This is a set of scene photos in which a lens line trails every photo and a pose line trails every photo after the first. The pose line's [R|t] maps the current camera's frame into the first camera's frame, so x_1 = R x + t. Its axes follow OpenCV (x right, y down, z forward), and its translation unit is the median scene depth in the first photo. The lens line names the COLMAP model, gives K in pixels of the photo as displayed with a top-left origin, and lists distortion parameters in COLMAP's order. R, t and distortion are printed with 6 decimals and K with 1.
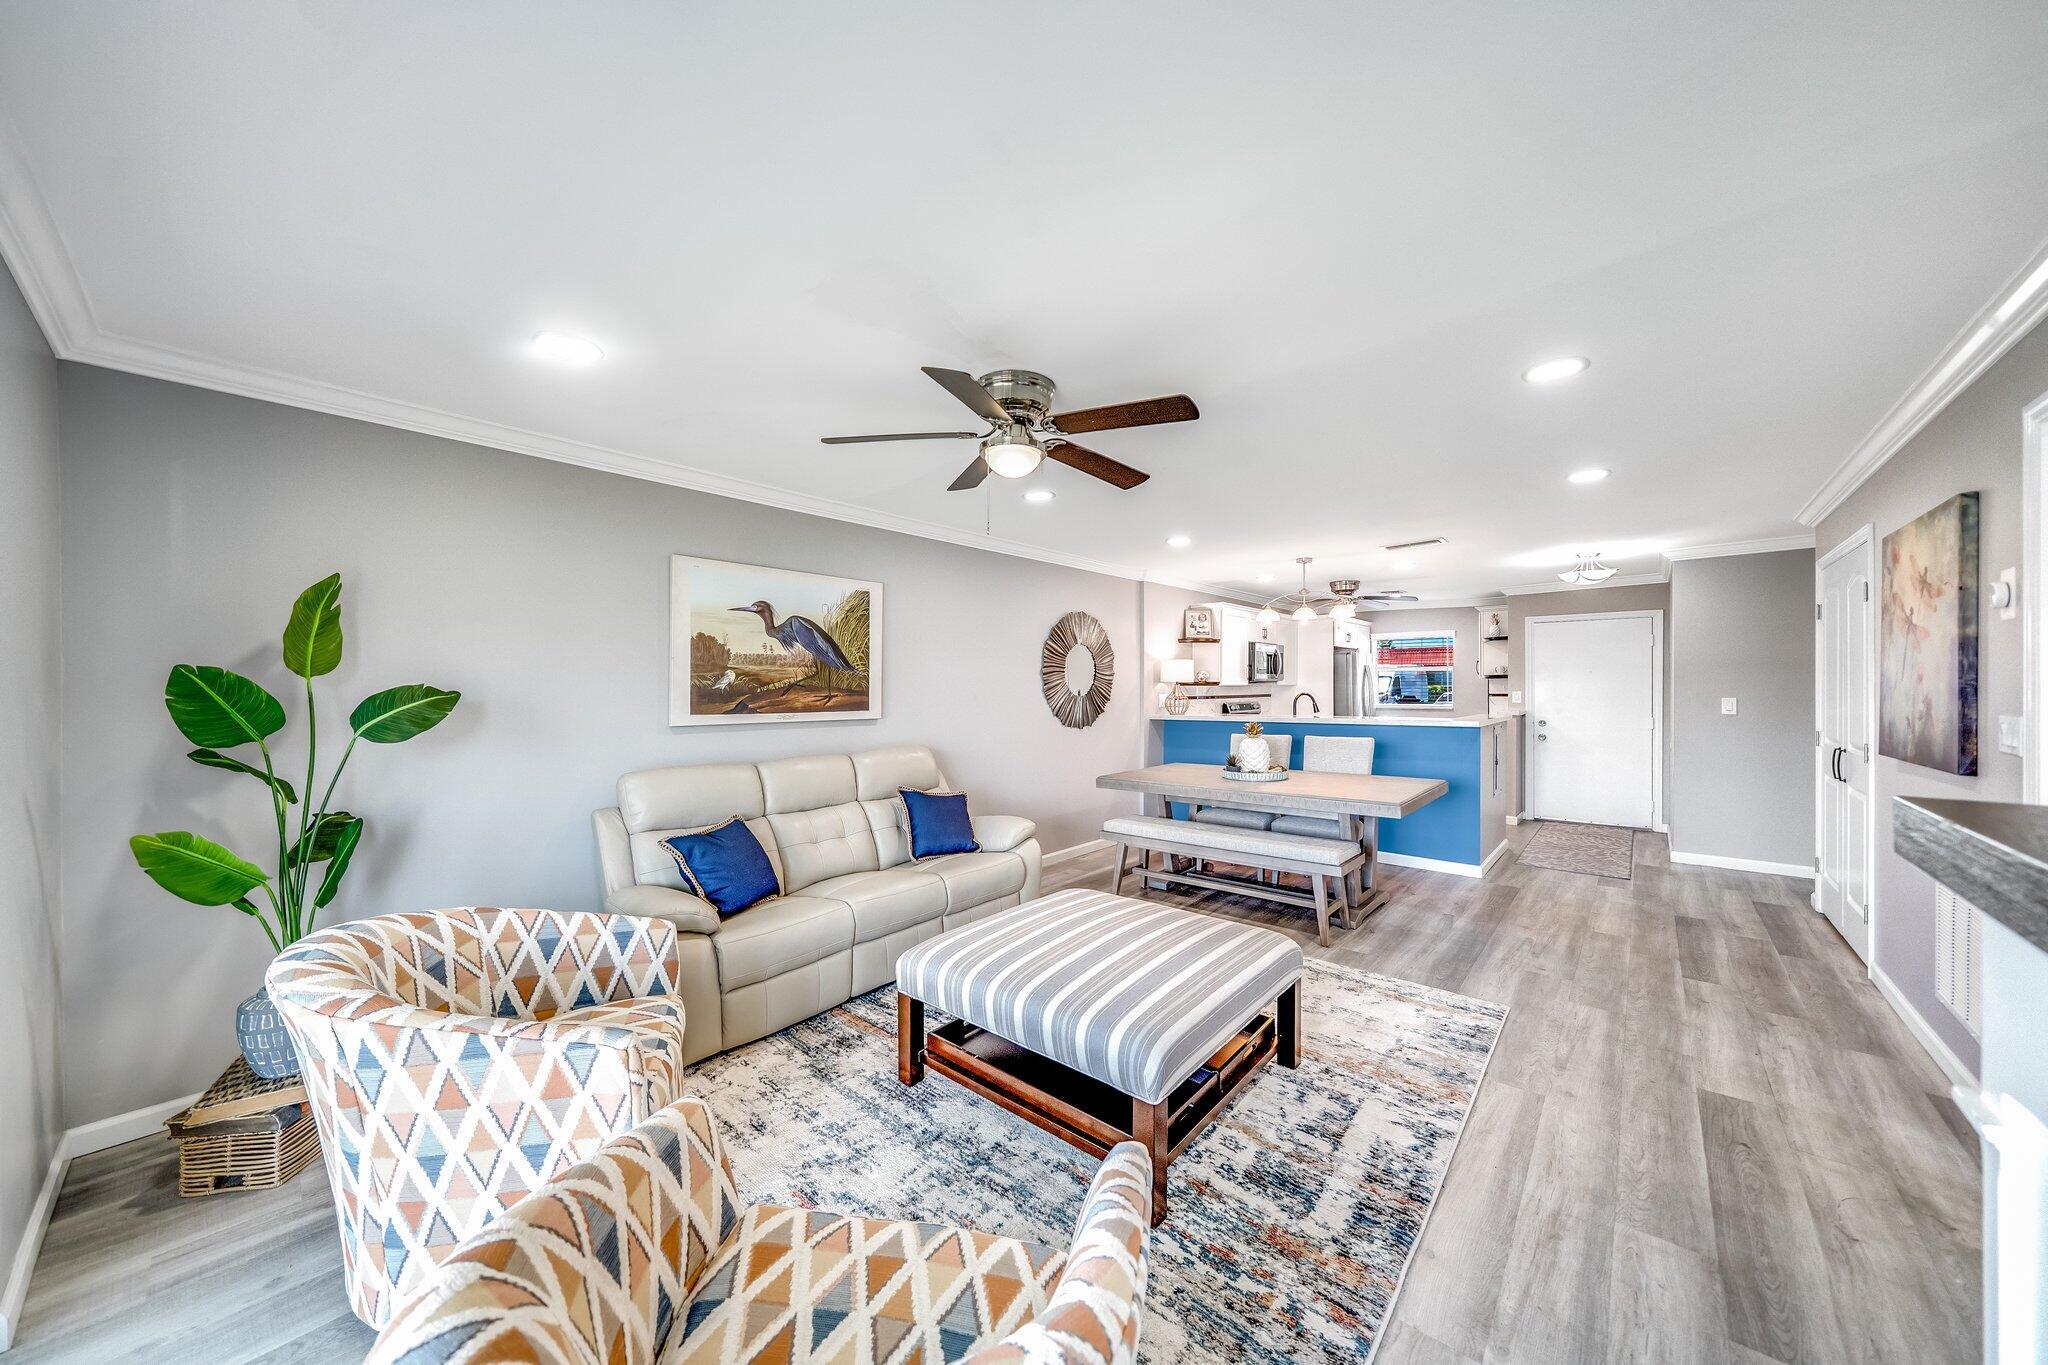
lens RADIAL K [[705.6, 0, 1001.1], [0, 705.6, 701.5], [0, 0, 1]] dist [0.000700, -0.002186]
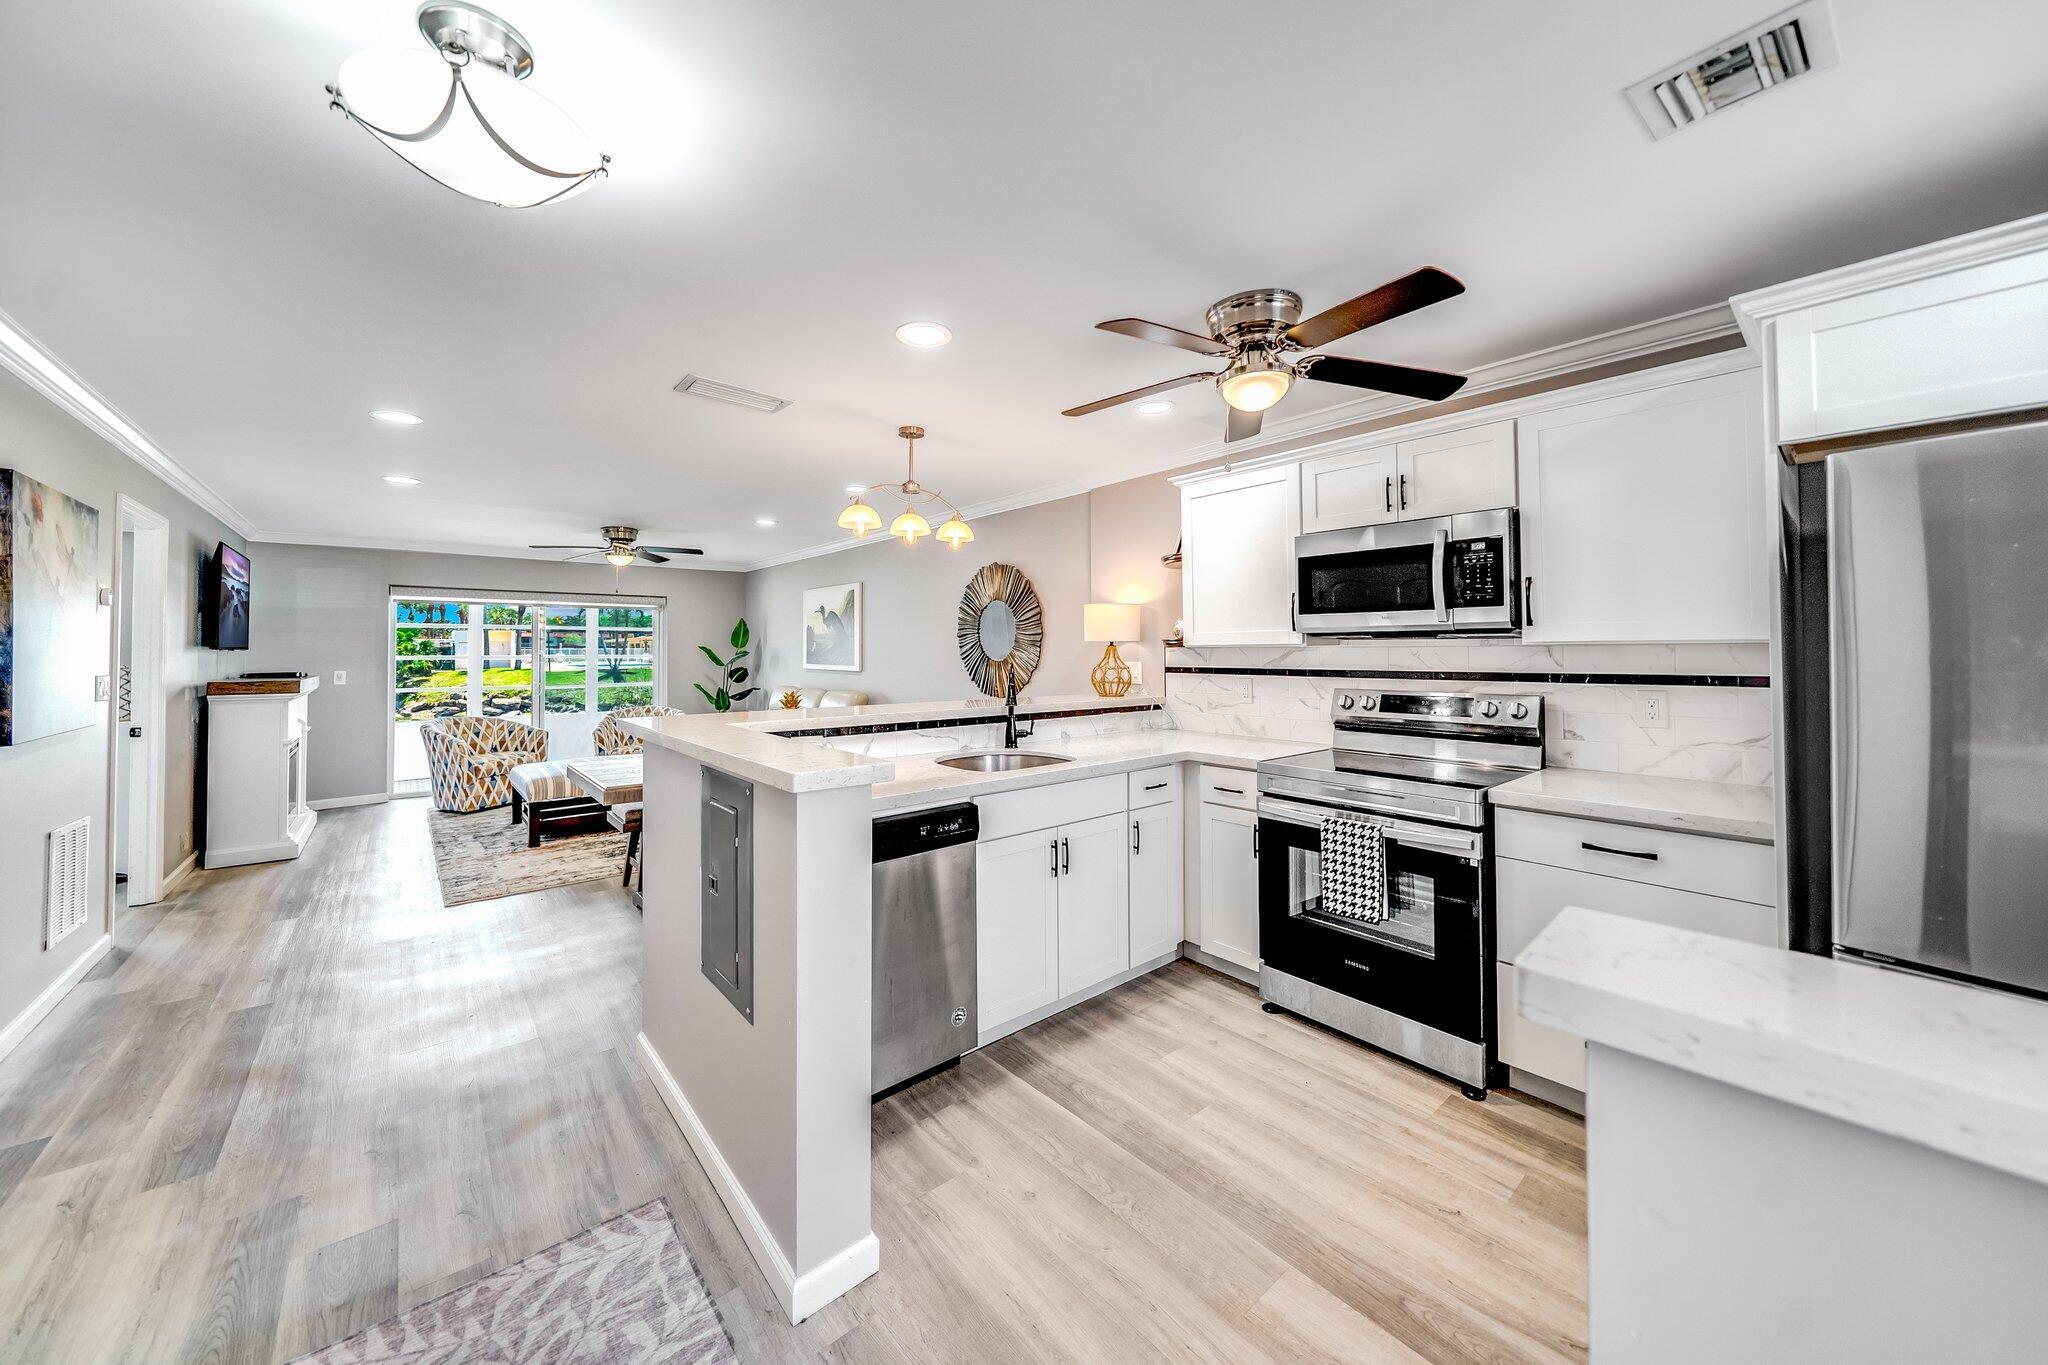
lens RADIAL K [[705.6, 0, 1012.0], [0, 705.6, 645.1], [0, 0, 1]] dist [0.000700, -0.002186]
pose [[-0.121937, -0.002015, -0.992536, 1.531108], [-0.012925, 0.999916, -0.000442, -0.042734], [0.992454, 0.012774, -0.121953, 1.784273]]
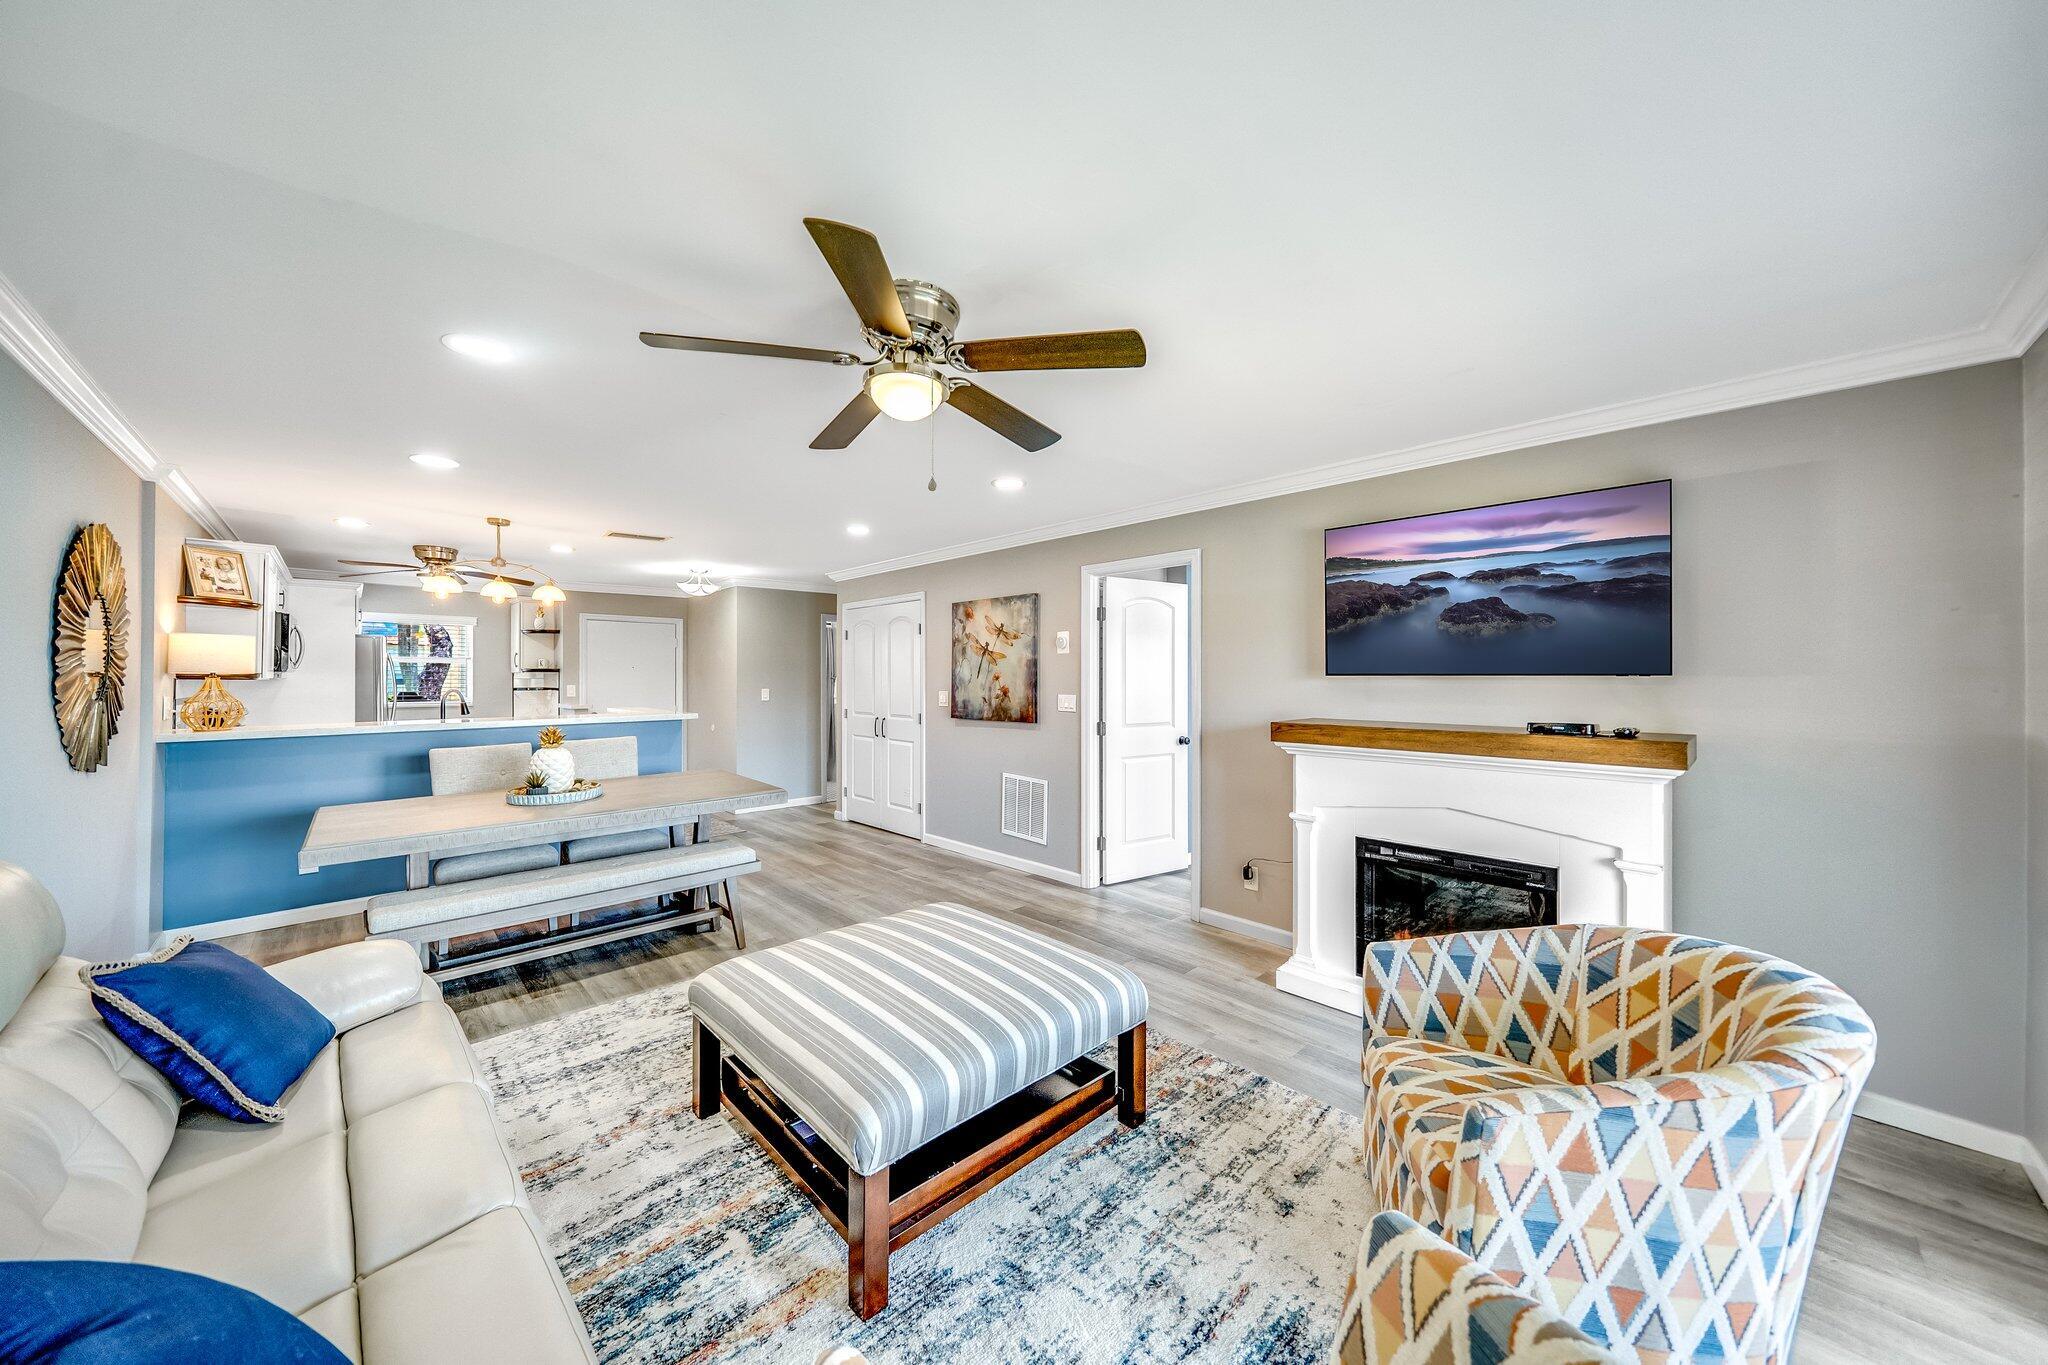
lens RADIAL K [[705.6, 0, 1043.6], [0, 705.6, 690.2], [0, 0, 1]] dist [0.000700, -0.002186]
pose [[0.046951, -0.013210, 0.998810, -0.507025], [0.017462, 0.999771, 0.012402, -0.016793], [-0.998745, 0.016858, 0.047171, 0.543379]]
